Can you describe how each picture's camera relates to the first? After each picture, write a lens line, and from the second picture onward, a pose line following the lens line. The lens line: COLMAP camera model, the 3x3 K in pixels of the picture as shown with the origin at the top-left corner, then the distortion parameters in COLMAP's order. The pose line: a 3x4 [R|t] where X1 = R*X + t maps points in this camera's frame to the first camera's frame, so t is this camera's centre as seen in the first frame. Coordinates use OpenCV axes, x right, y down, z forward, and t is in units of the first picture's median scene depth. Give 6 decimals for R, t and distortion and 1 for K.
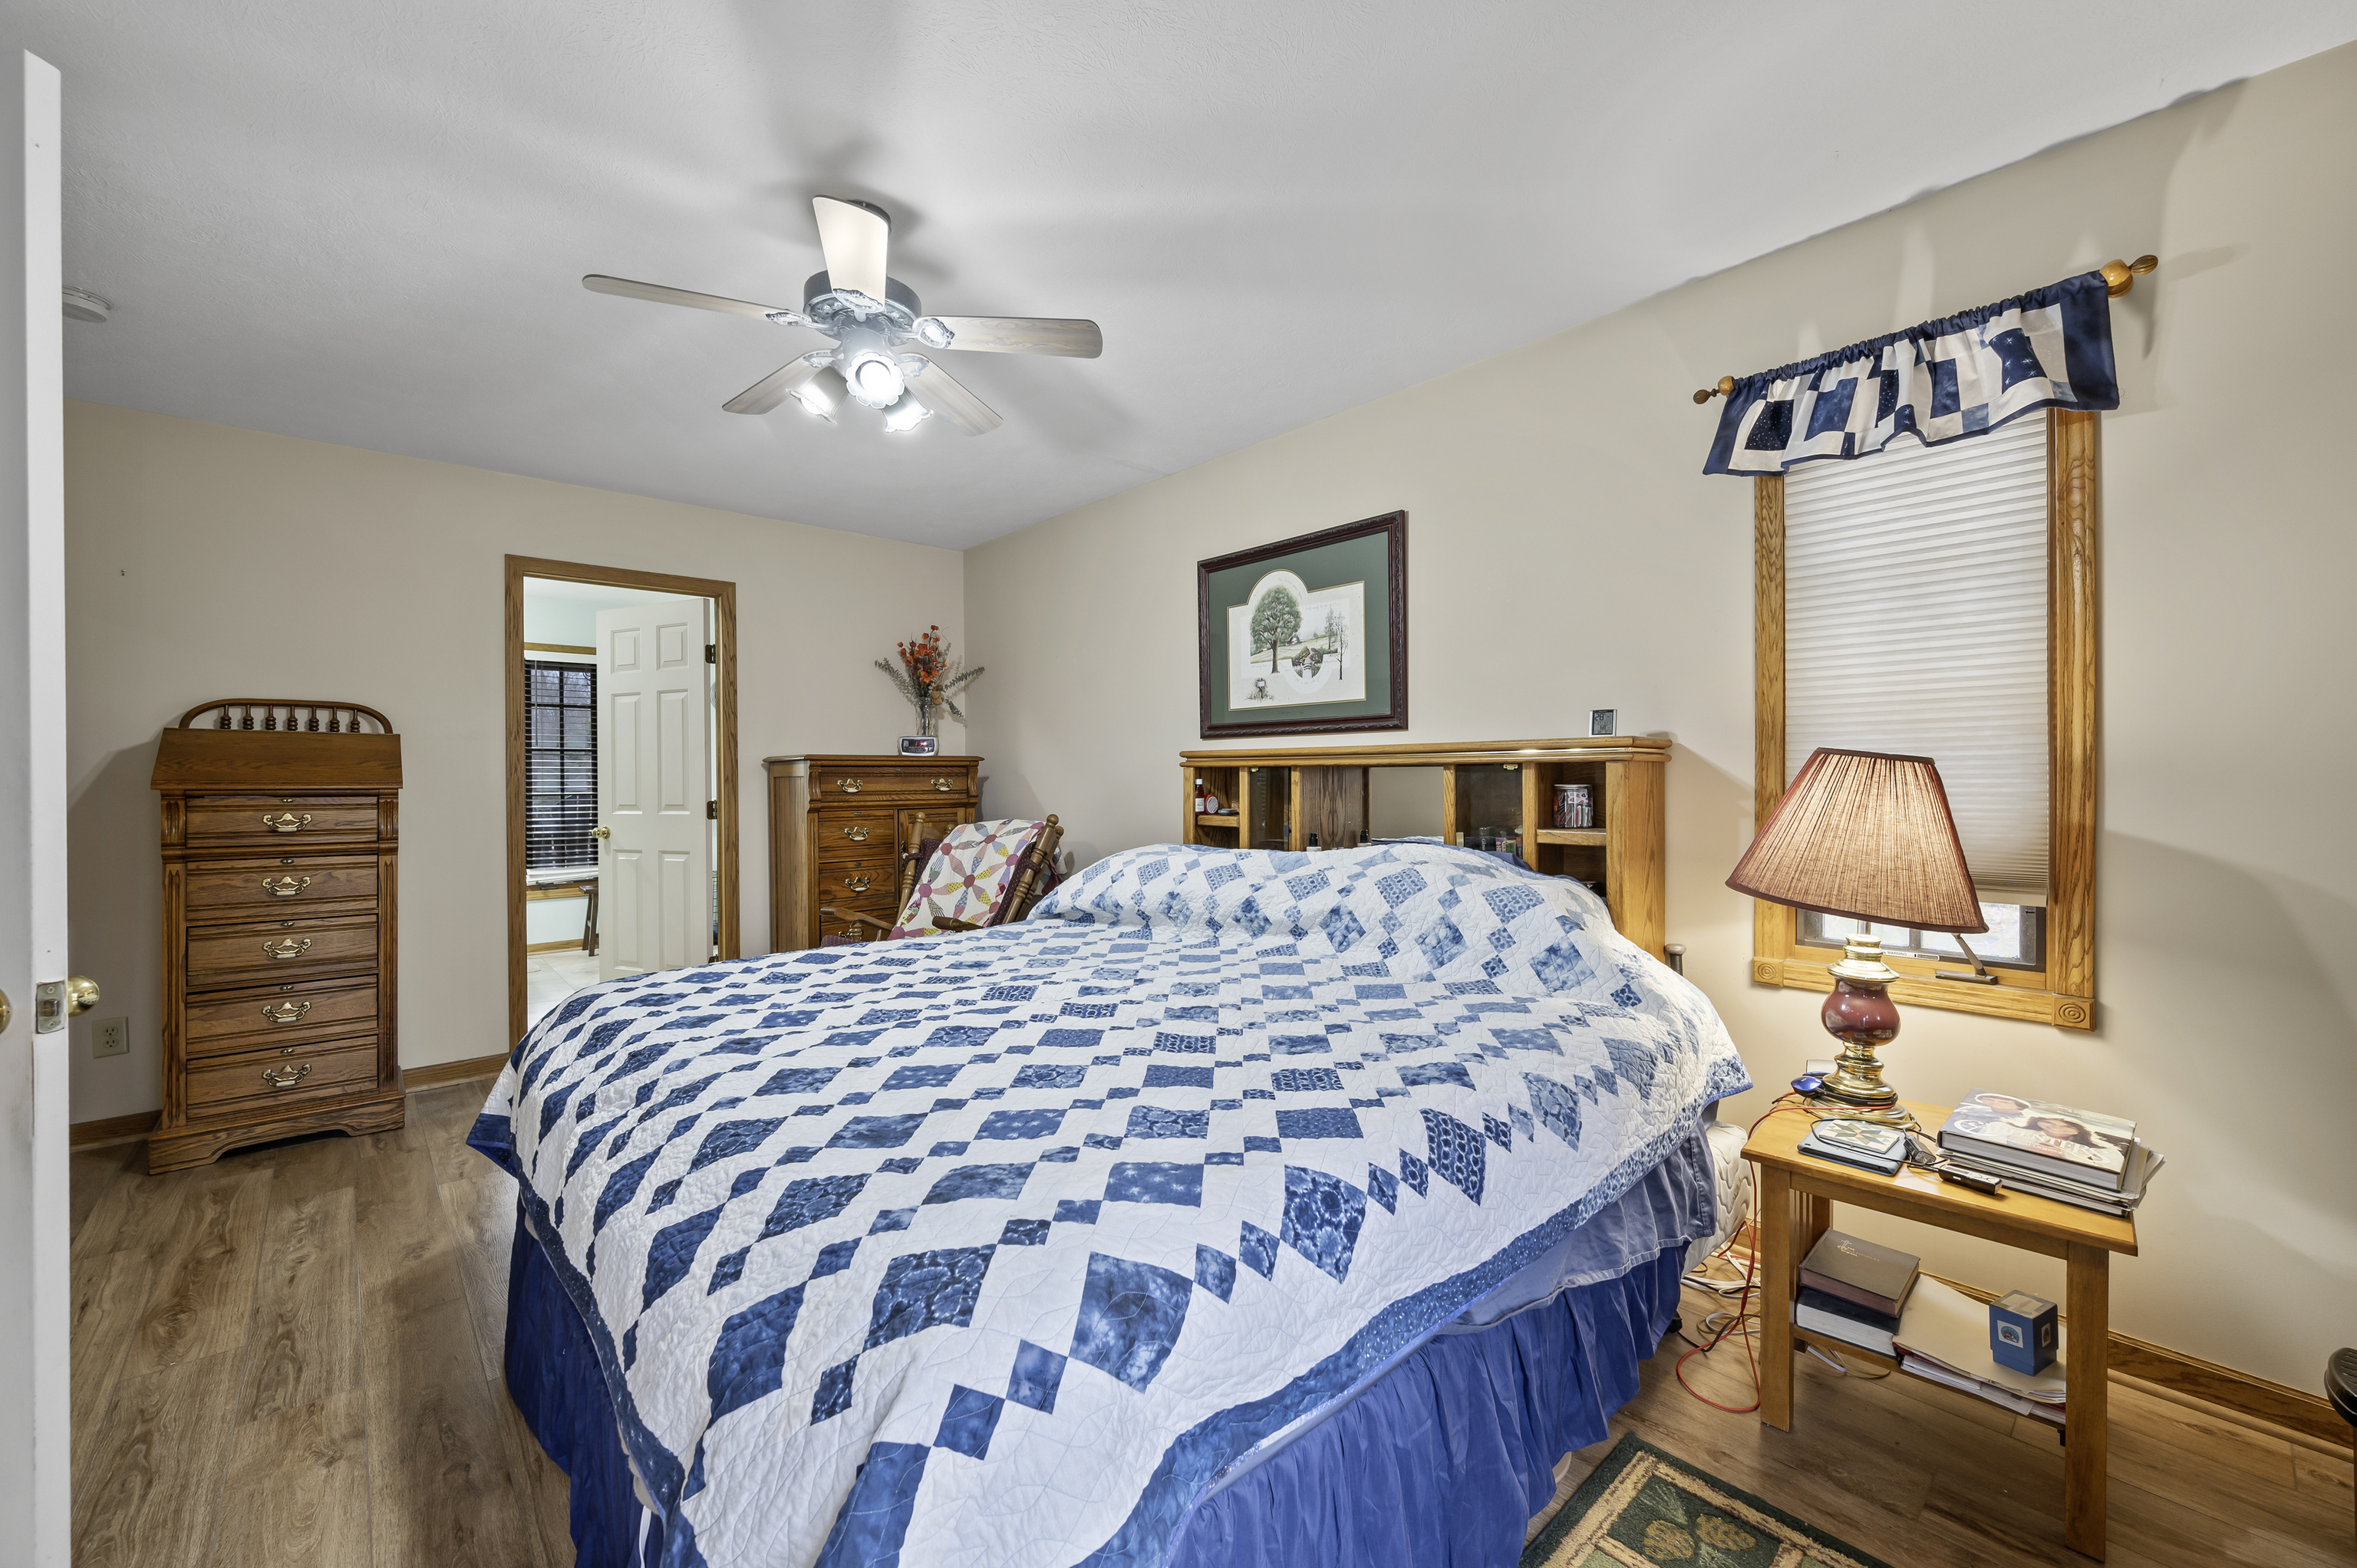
lens RADIAL K [[937.7, 0, 1175.0], [0, 937.7, 780.9], [0, 0, 1]] dist [-0.000091, -0.000127]
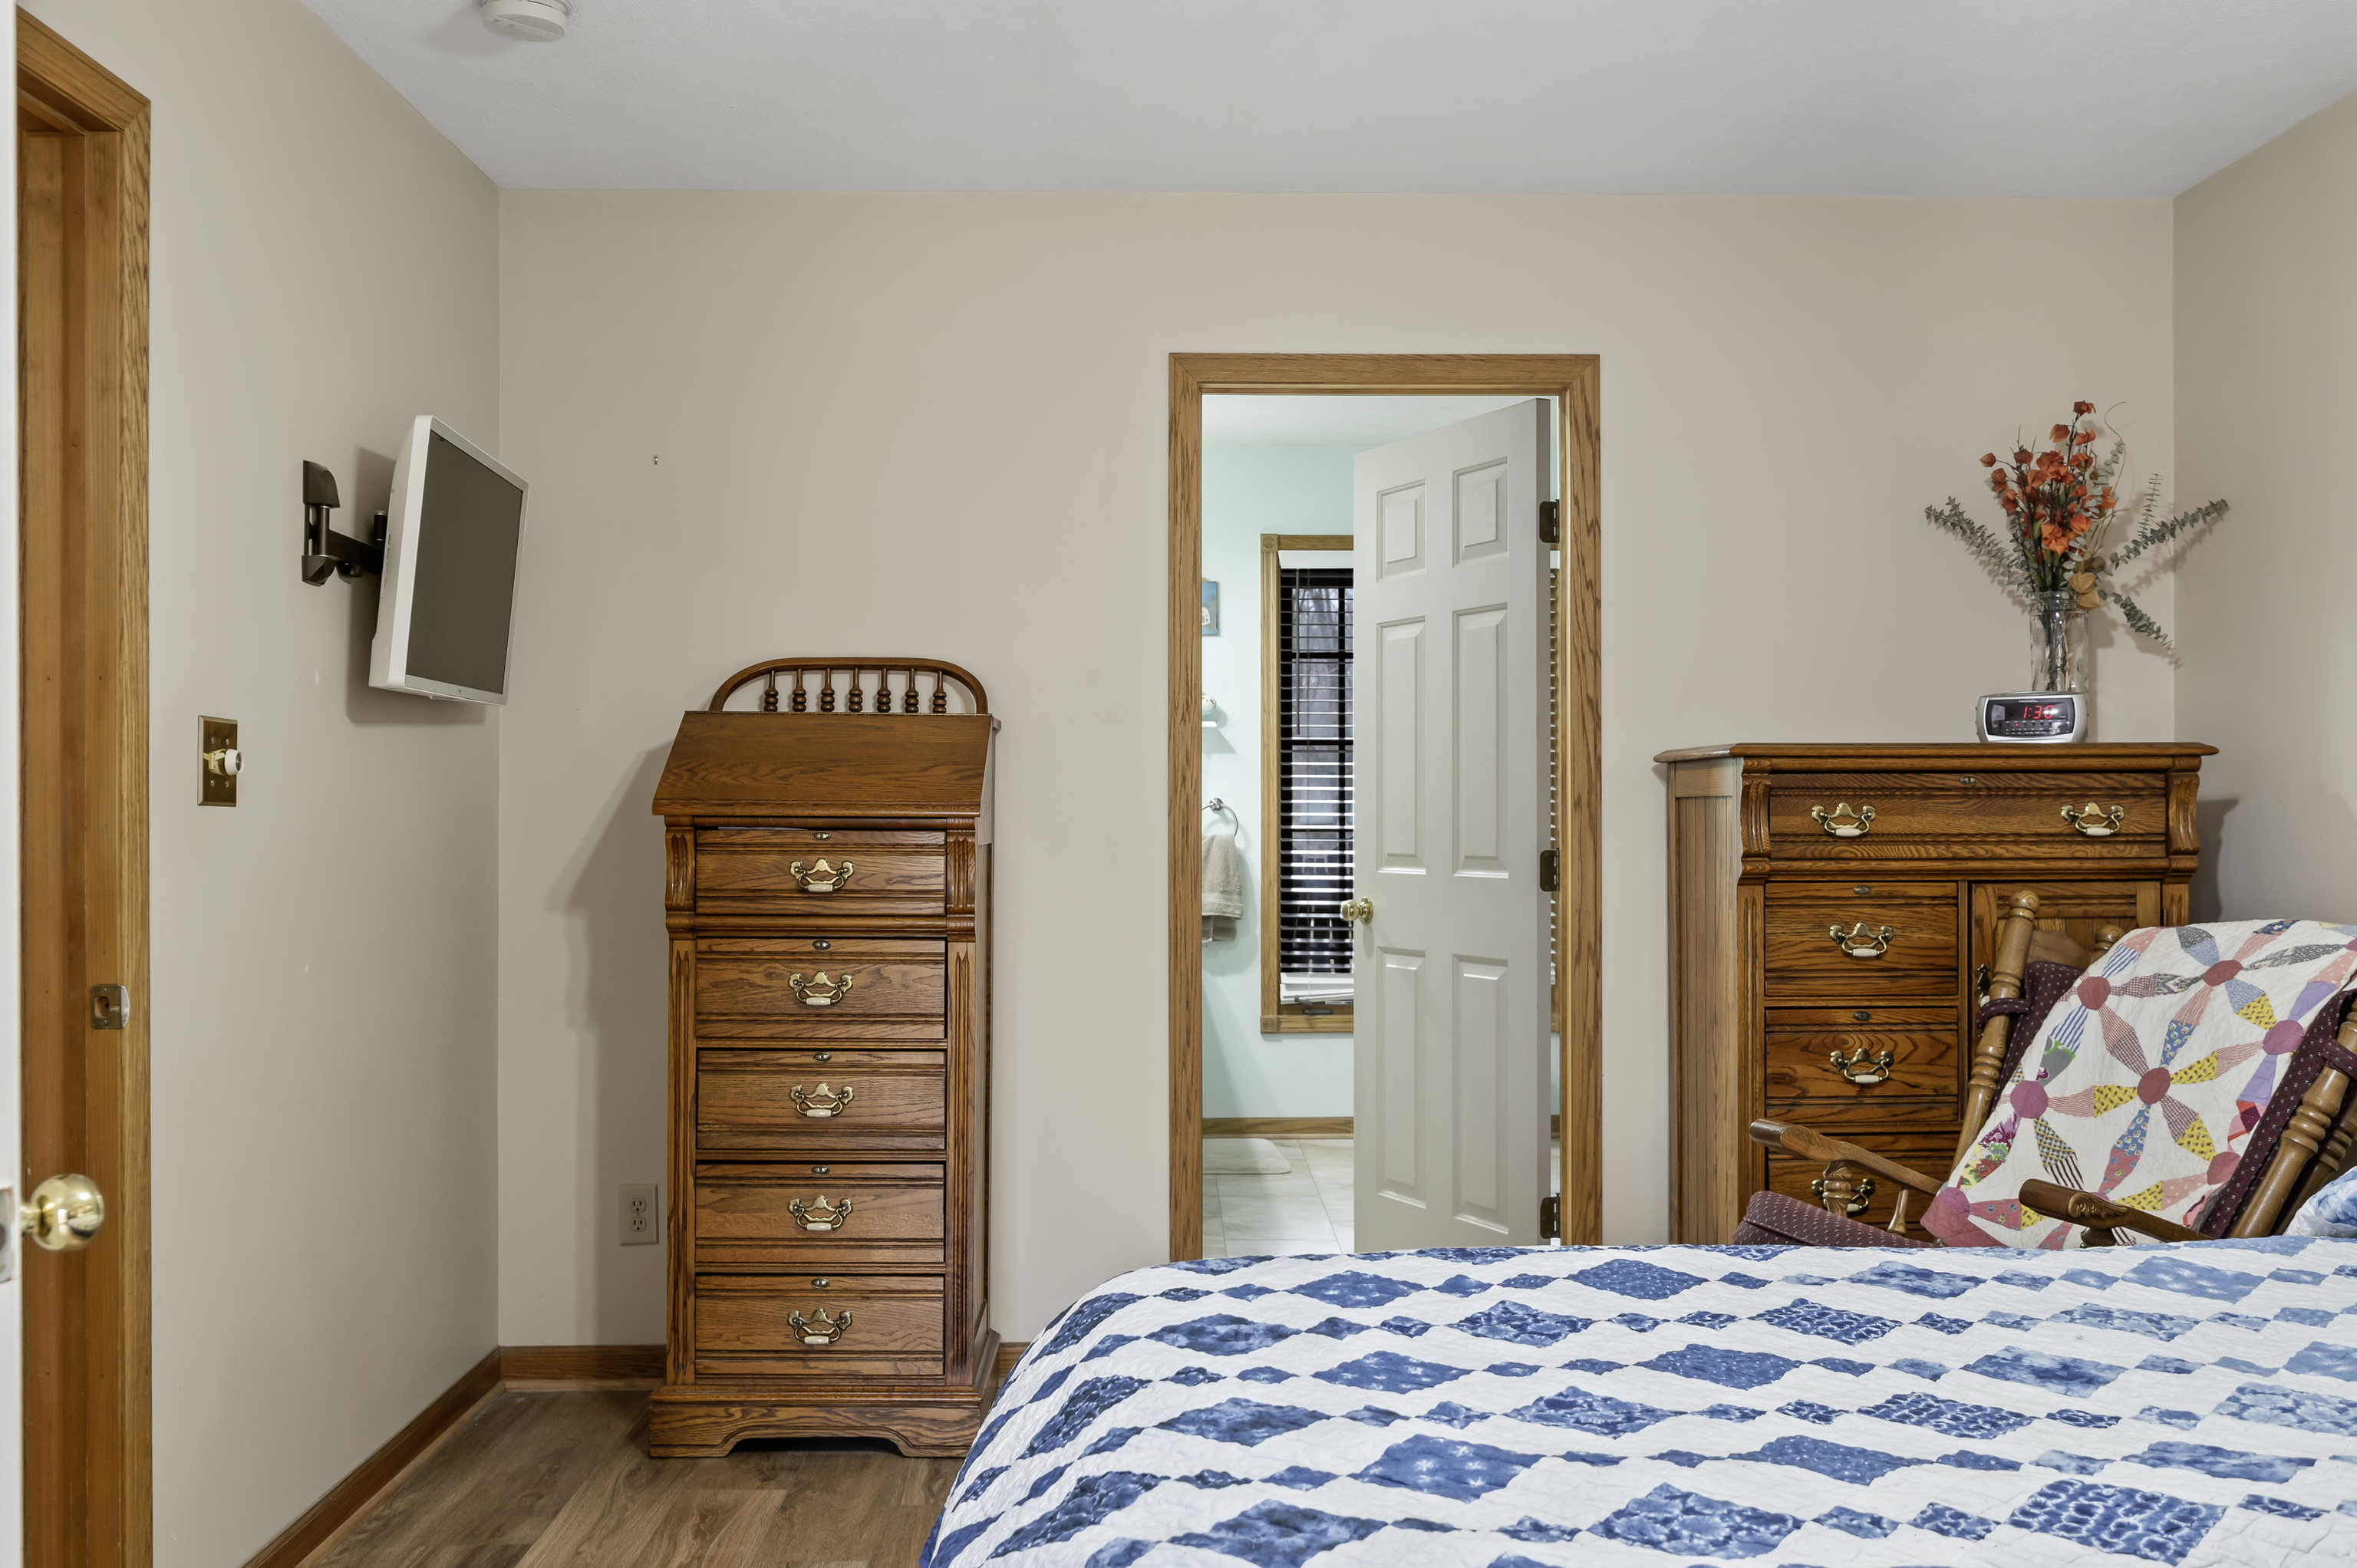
lens RADIAL K [[2061.5, 0, 1180.4], [0, 2061.5, 807.5], [0, 0, 1]] dist [-0.008180, 0.002067]
pose [[0.759233, 0.007522, -0.650776, 0.013521], [-0.006410, 0.999971, 0.004079, -0.002037], [0.650788, 0.001075, 0.759259, 0.156859]]
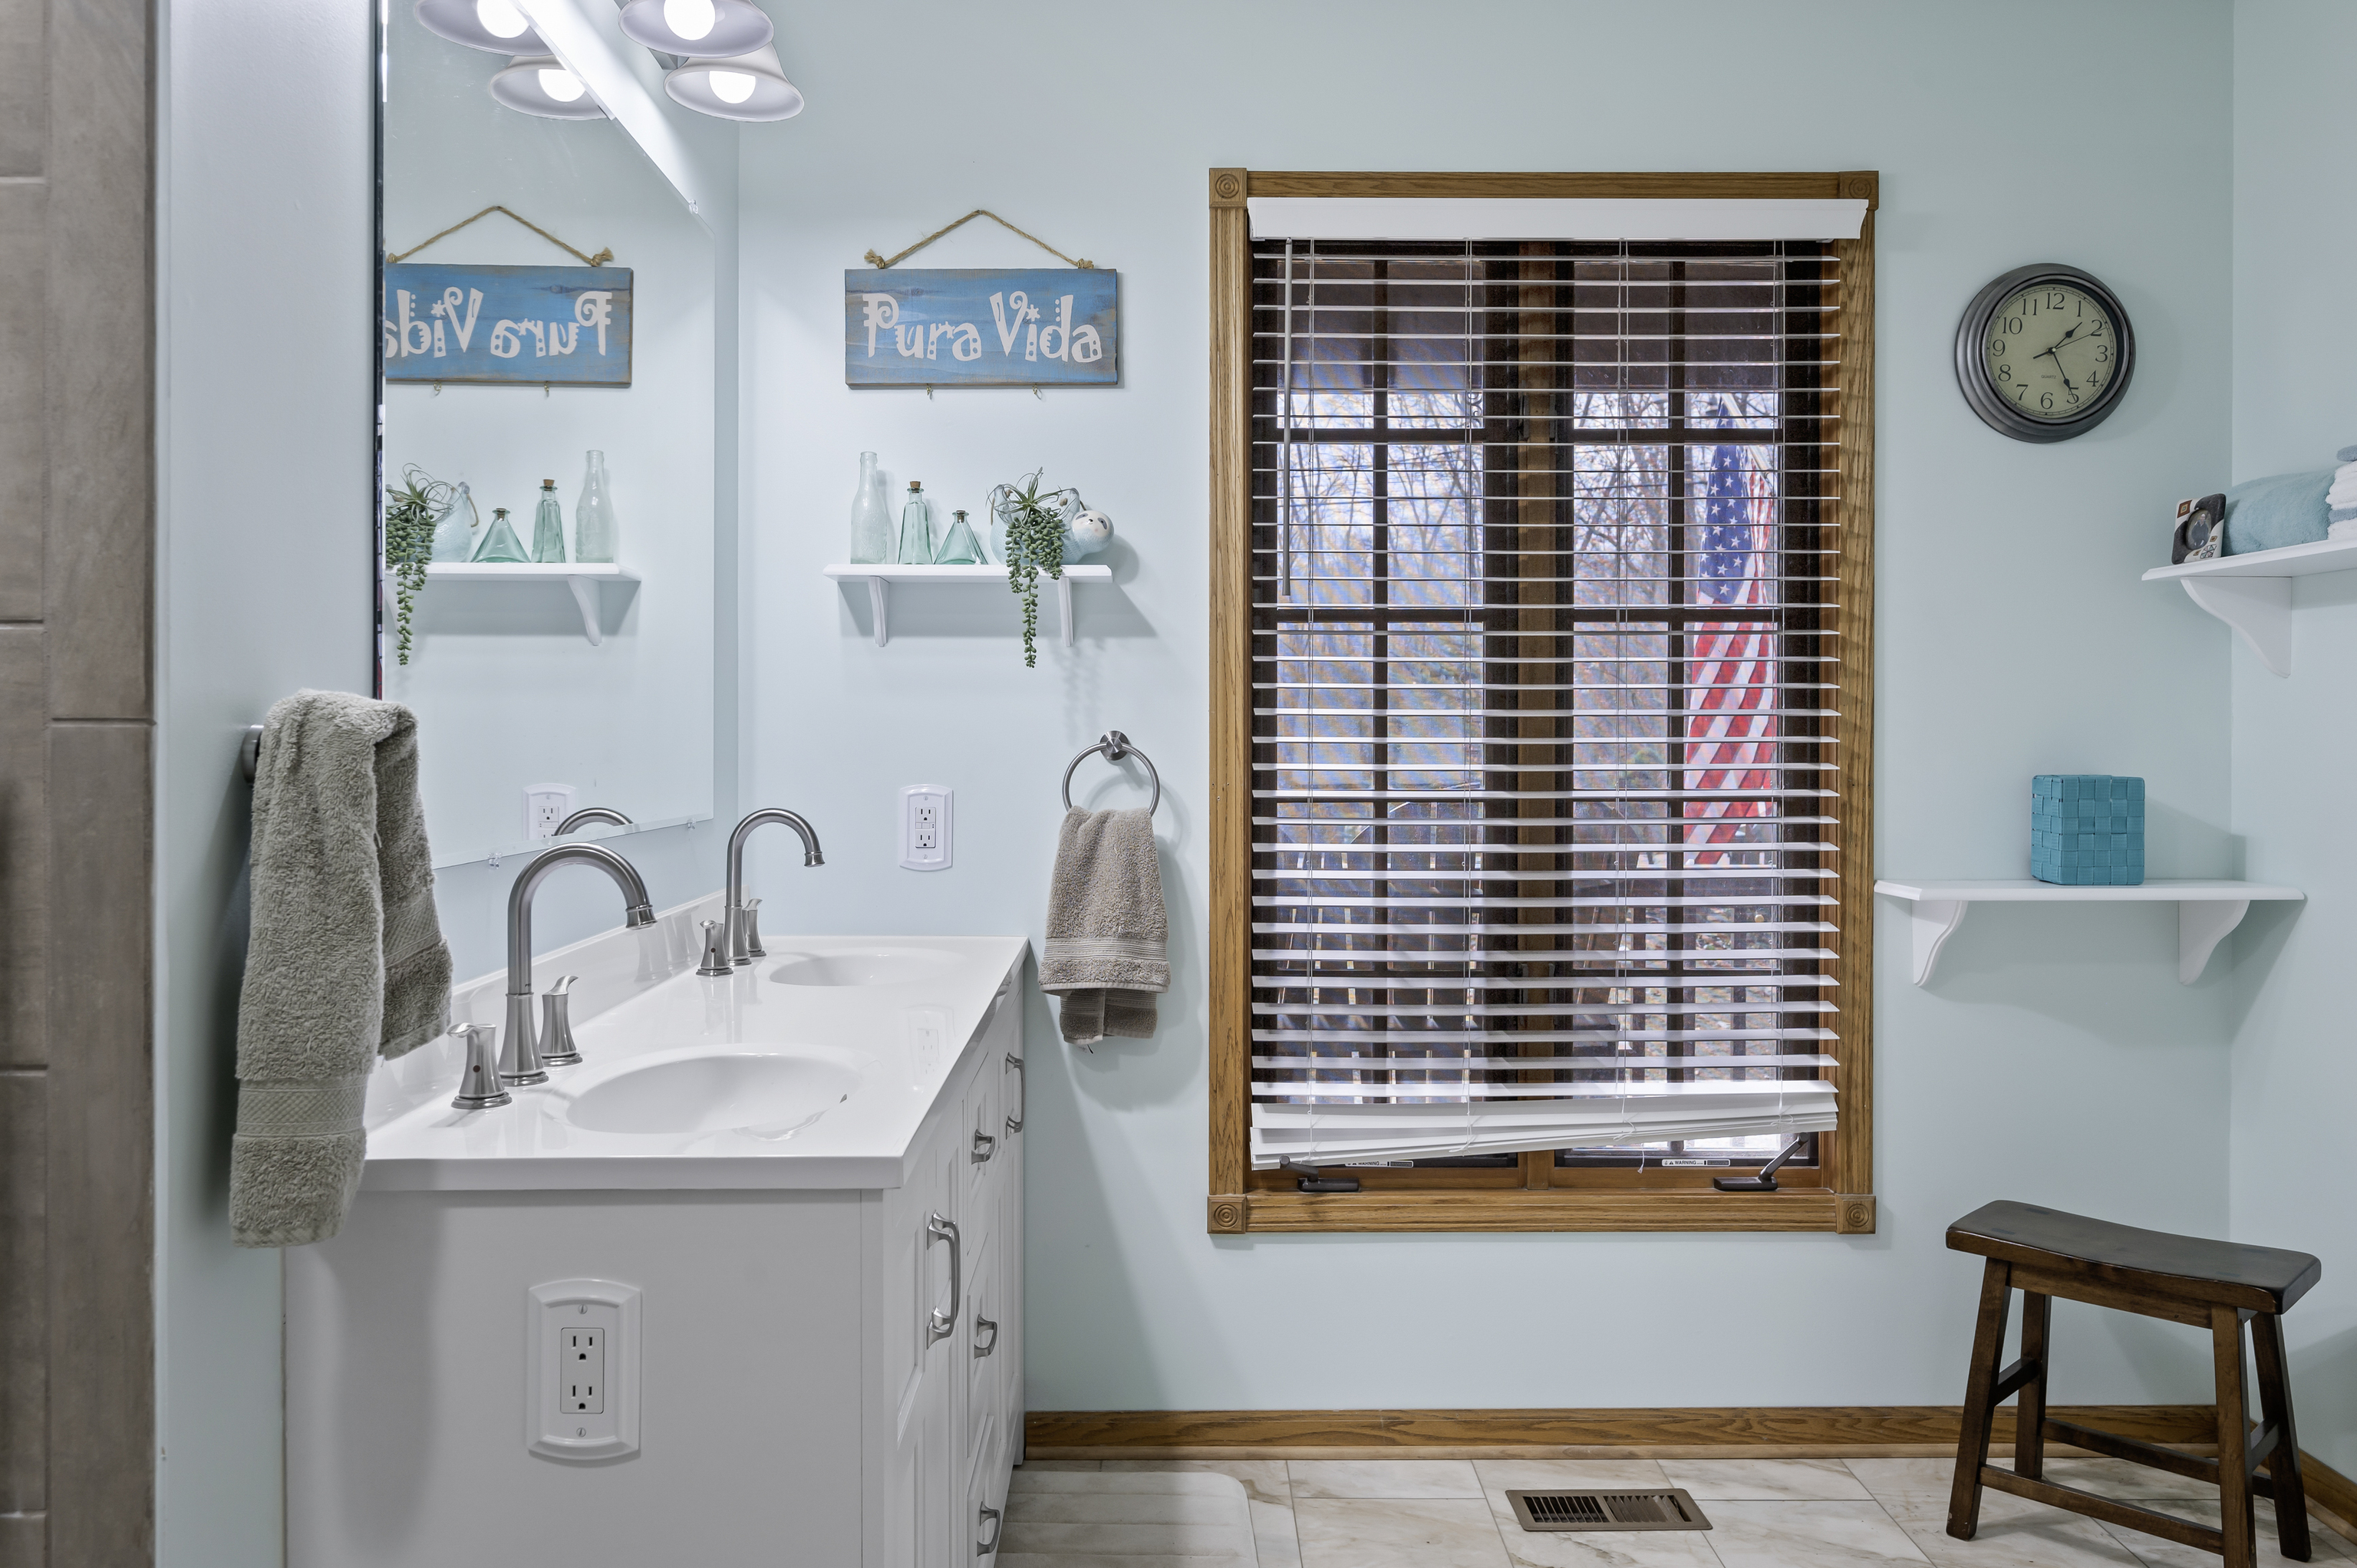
lens RADIAL K [[1771.2, 0, 1174.8], [0, 1771.2, 743.3], [0, 0, 1]] dist [-0.001827, -0.004345]
pose [[0.751926, 0.009391, -0.659180, -0.653277], [-0.007007, 0.999956, 0.006253, -0.003152], [0.659210, -0.000083, 0.751959, 1.036549]]
